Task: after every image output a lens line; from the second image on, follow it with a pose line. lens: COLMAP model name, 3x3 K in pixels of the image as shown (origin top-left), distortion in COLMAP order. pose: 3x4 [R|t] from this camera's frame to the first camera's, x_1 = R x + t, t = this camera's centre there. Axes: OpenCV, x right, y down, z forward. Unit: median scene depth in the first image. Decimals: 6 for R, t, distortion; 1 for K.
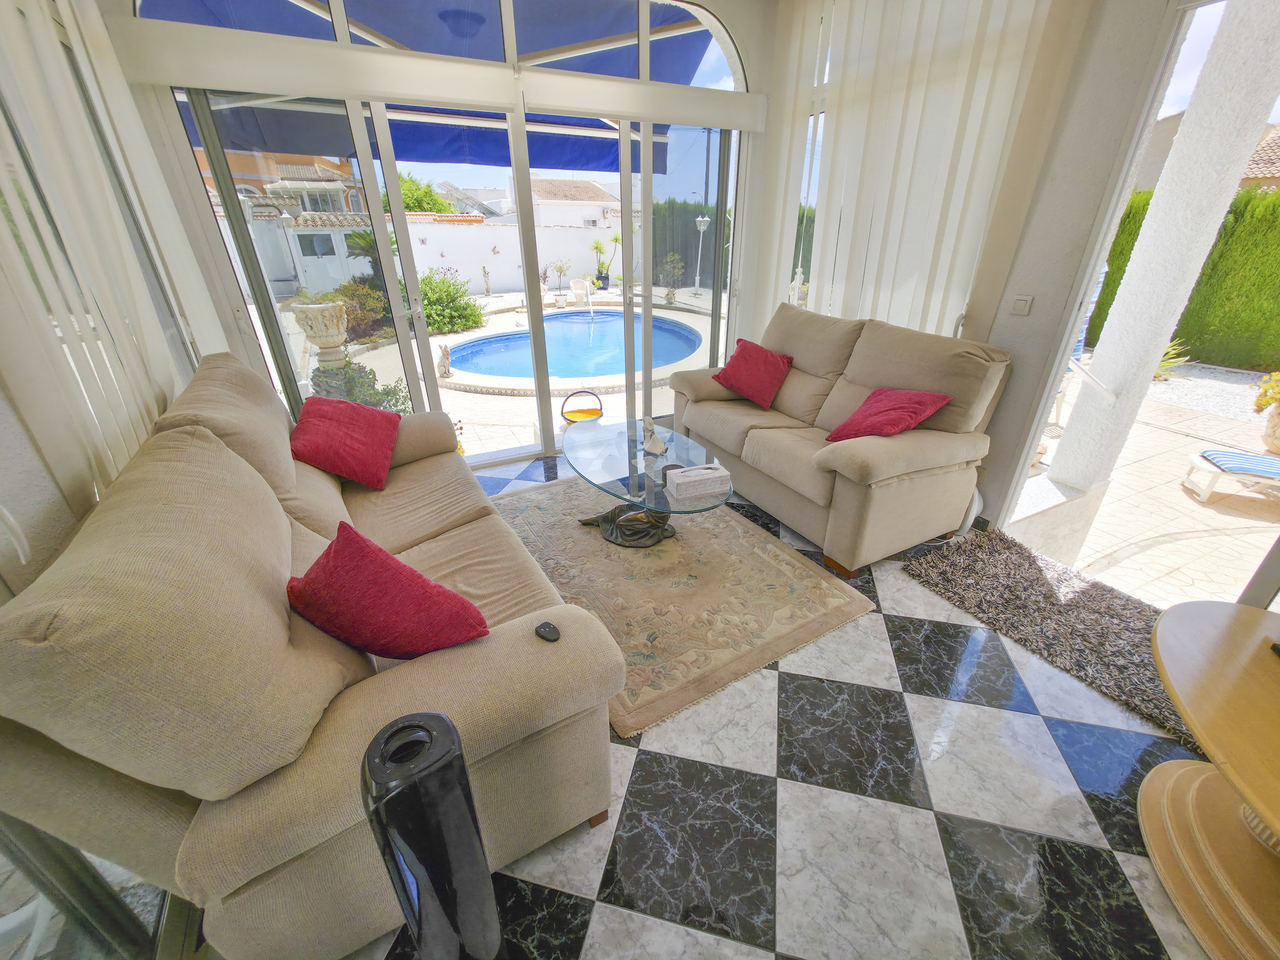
lens RADIAL K [[510.5, 0, 637.3], [0, 510.5, 482.4], [0, 0, 1]] dist [0.000077, -0.000722]
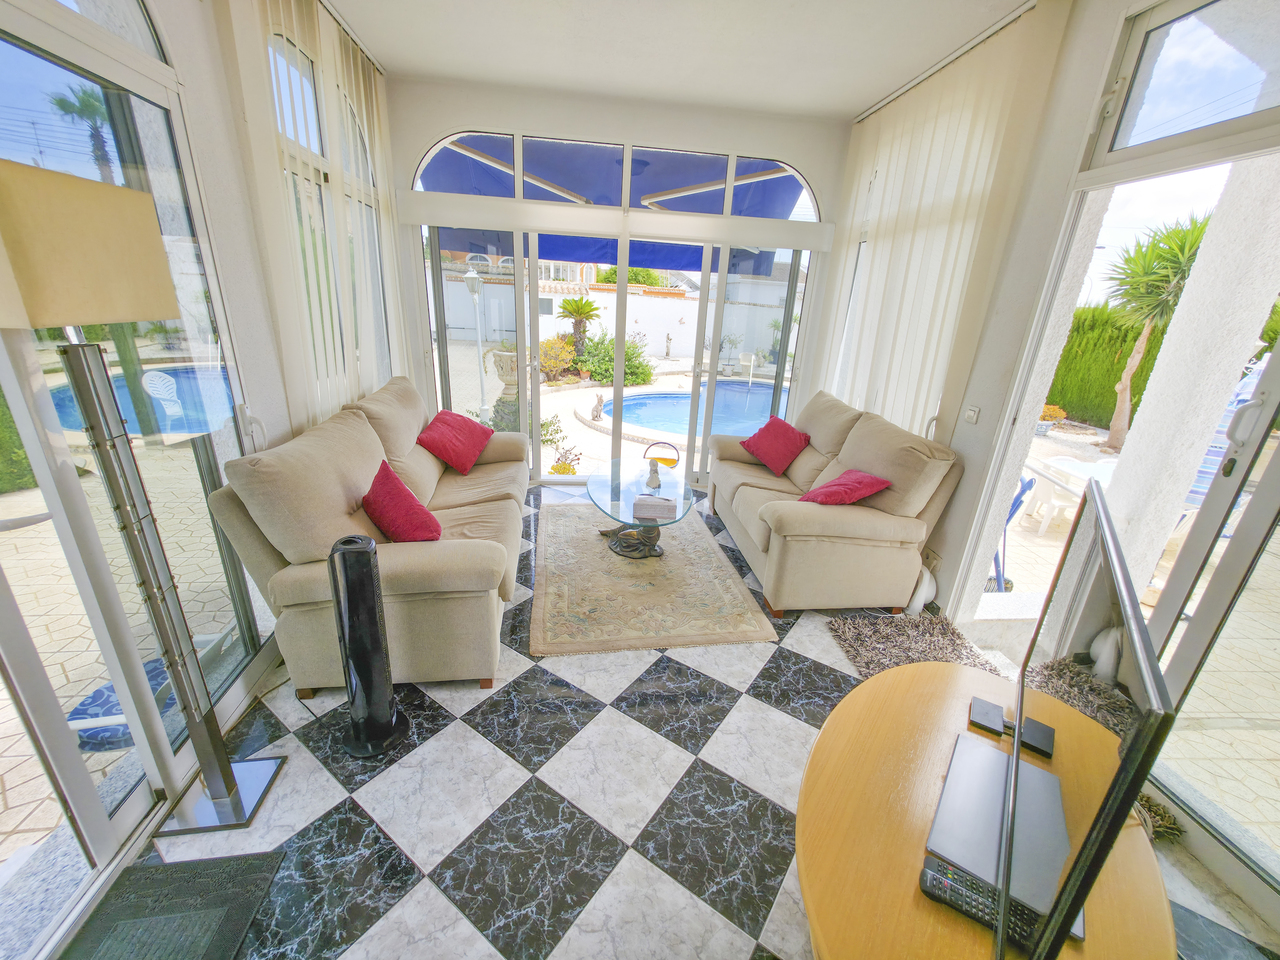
lens RADIAL K [[510.5, 0, 641.2], [0, 510.5, 481.3], [0, 0, 1]] dist [0.000077, -0.000722]
pose [[0.931521, 0.175891, -0.318326, 0.414714], [-0.213799, 0.972900, -0.088064, 0.047910], [0.294210, 0.150091, 0.943882, -0.237235]]
